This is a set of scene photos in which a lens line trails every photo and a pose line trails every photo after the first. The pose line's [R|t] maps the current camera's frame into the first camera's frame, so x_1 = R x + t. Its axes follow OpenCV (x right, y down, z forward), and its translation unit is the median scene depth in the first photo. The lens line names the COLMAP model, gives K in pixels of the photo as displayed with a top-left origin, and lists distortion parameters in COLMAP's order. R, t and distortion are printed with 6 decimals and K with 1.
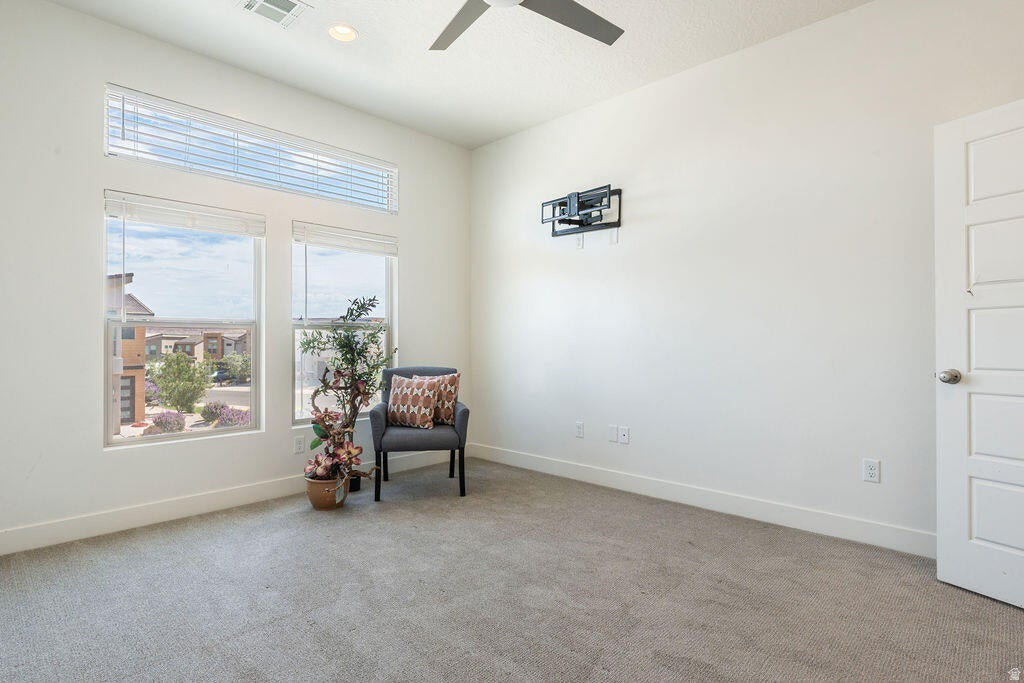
lens RADIAL K [[529.9, 0, 505.9], [0, 529.9, 343.1], [0, 0, 1]] dist [0.002615, 0.001265]
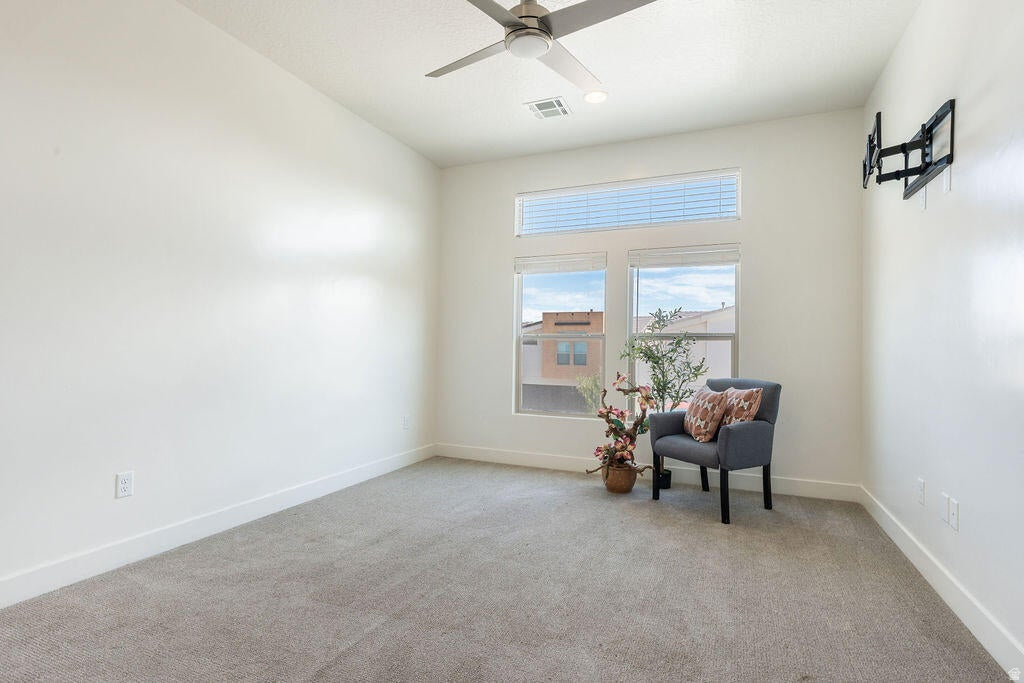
lens RADIAL K [[506.9, 0, 509.8], [0, 506.9, 342.9], [0, 0, 1]] dist [-0.004157, -0.000092]
pose [[0.345874, -0.007108, -0.938254, 0.633994], [-0.018458, 0.999726, -0.014378, 0.001873], [0.938099, 0.022291, 0.345648, 0.374858]]
